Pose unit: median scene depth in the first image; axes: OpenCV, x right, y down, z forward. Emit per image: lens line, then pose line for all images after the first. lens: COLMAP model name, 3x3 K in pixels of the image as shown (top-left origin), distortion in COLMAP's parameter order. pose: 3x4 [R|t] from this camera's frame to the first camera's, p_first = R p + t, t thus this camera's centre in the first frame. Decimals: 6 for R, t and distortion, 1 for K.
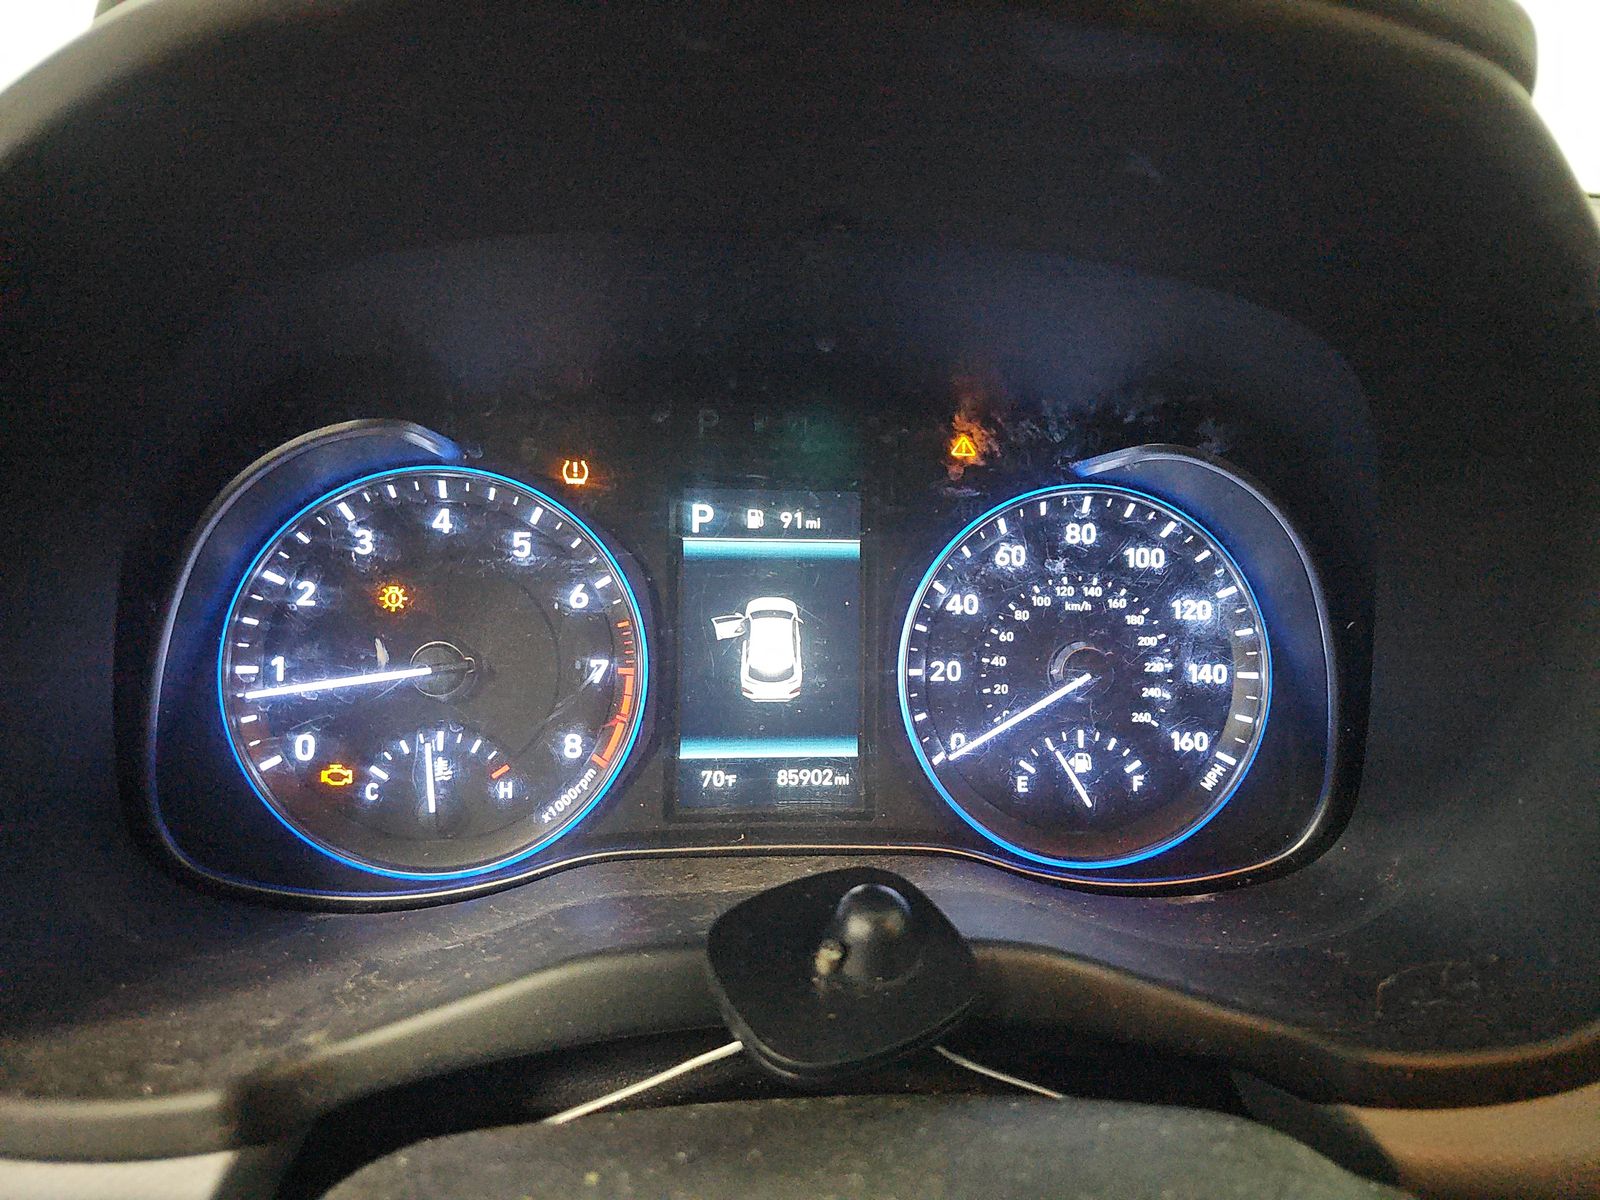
lens RADIAL K [[1069.5, 0, 797.0], [0, 1069.5, 608.3], [0, 0, 1]] dist [0.023900, -0.021661]
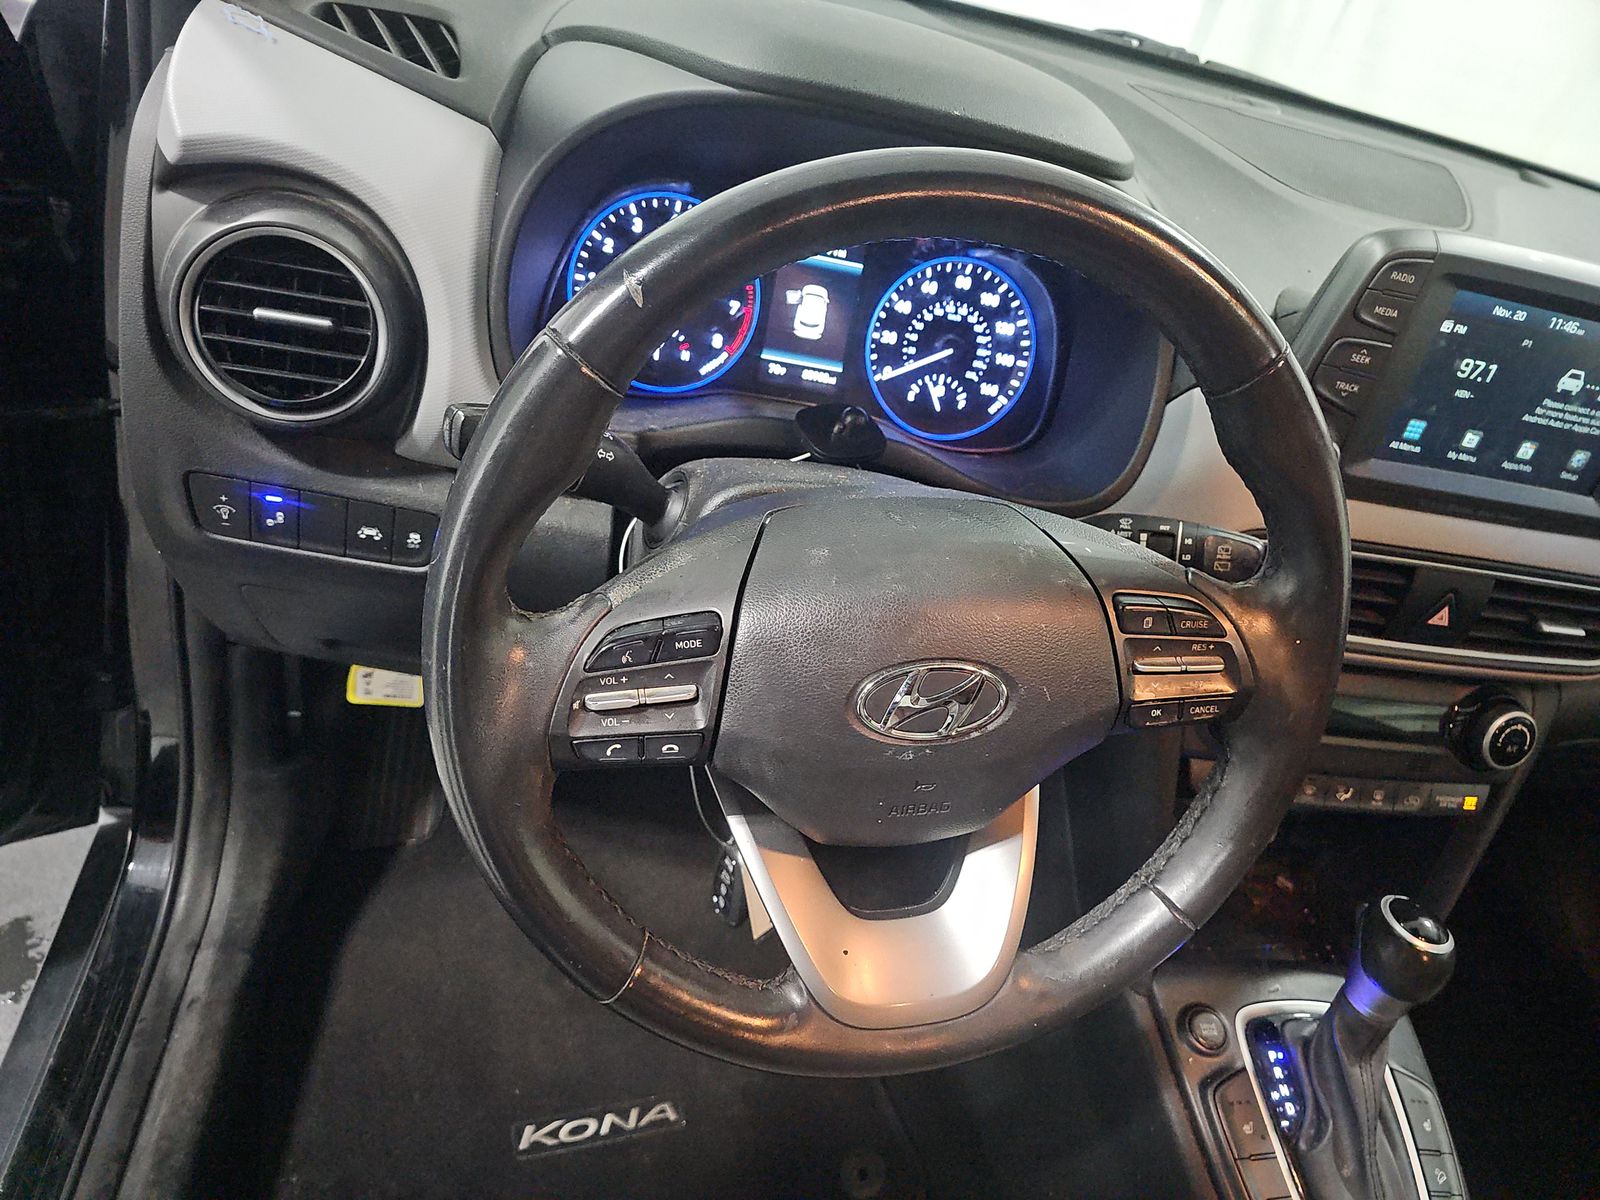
lens RADIAL K [[1069.5, 0, 769.3], [0, 1069.5, 637.3], [0, 0, 1]] dist [0.023900, -0.021661]
pose [[0.981774, 0.143535, 0.124567, -0.278241], [-0.175479, 0.936328, 0.304134, 0.010155], [-0.072982, -0.320450, 0.944450, -1.210353]]
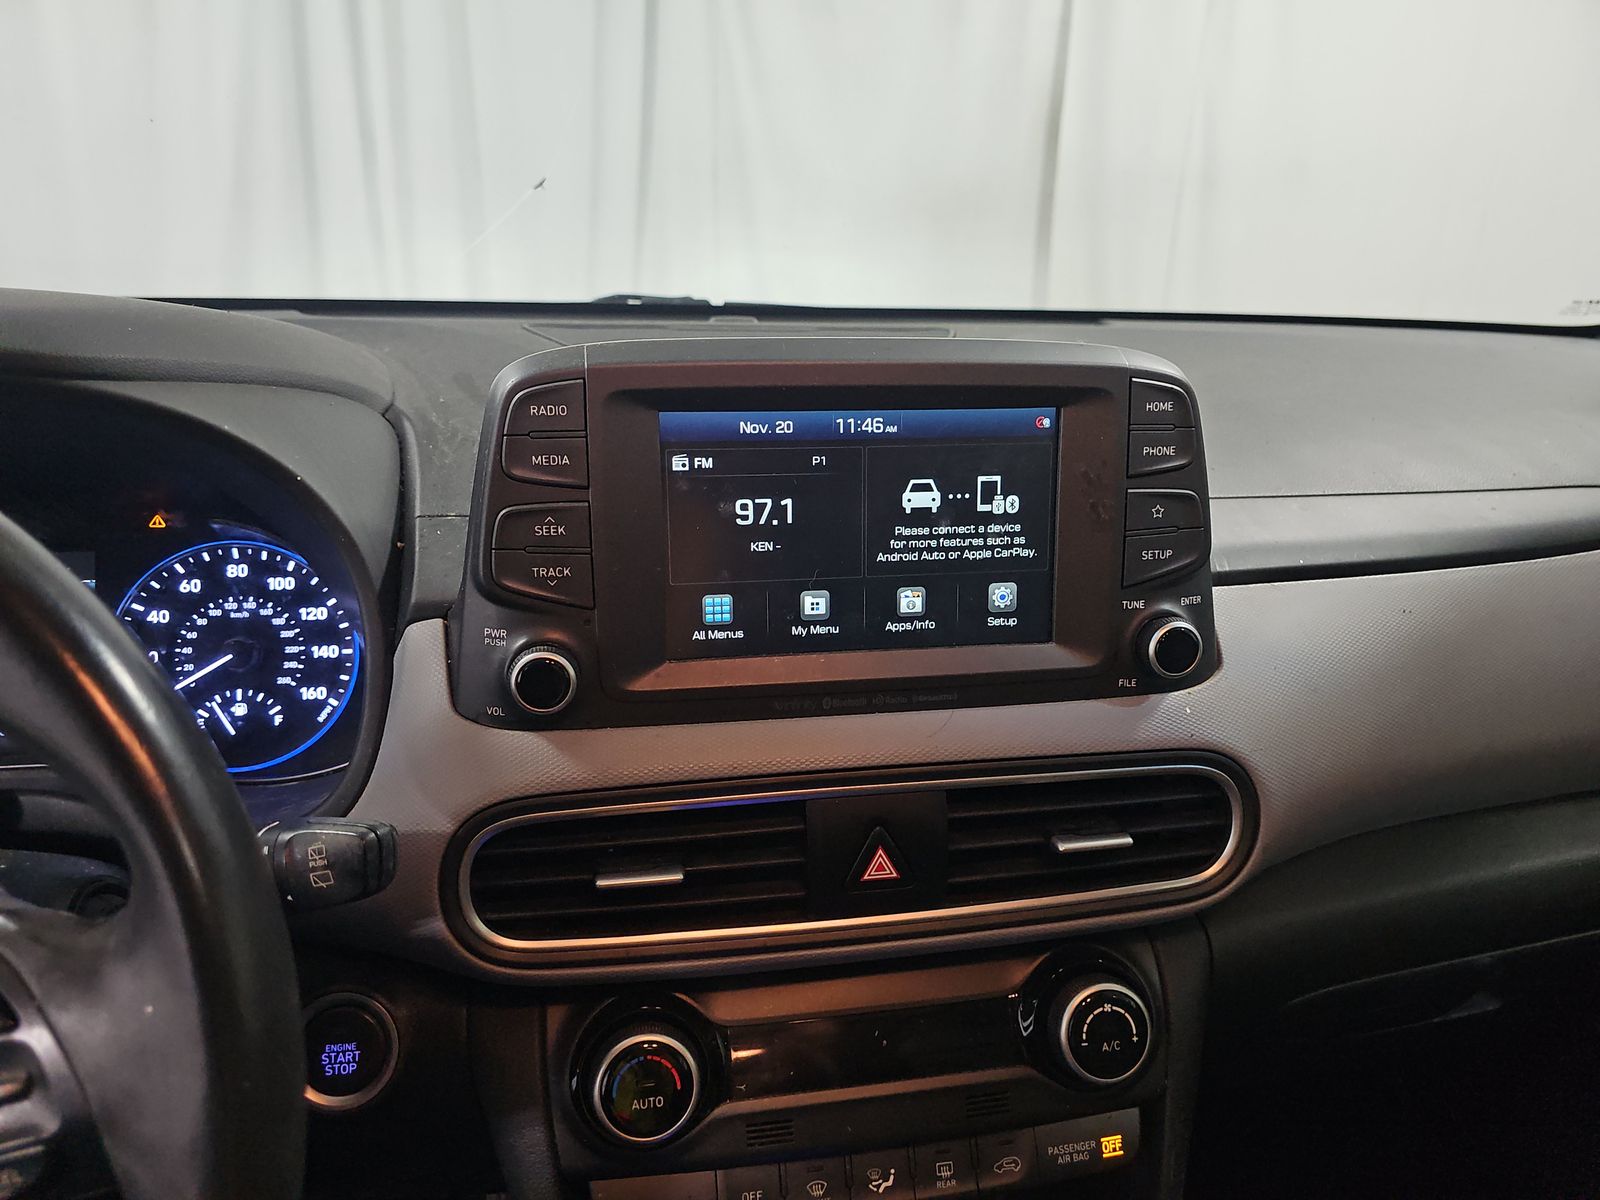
lens RADIAL K [[1069.5, 0, 814.0], [0, 1069.5, 627.7], [0, 0, 1]] dist [0.023900, -0.021661]
pose [[0.997263, -0.051241, 0.053295, 1.057211], [0.052543, 0.998346, -0.023331, 0.103071], [-0.052011, 0.026067, 0.998306, -0.693213]]
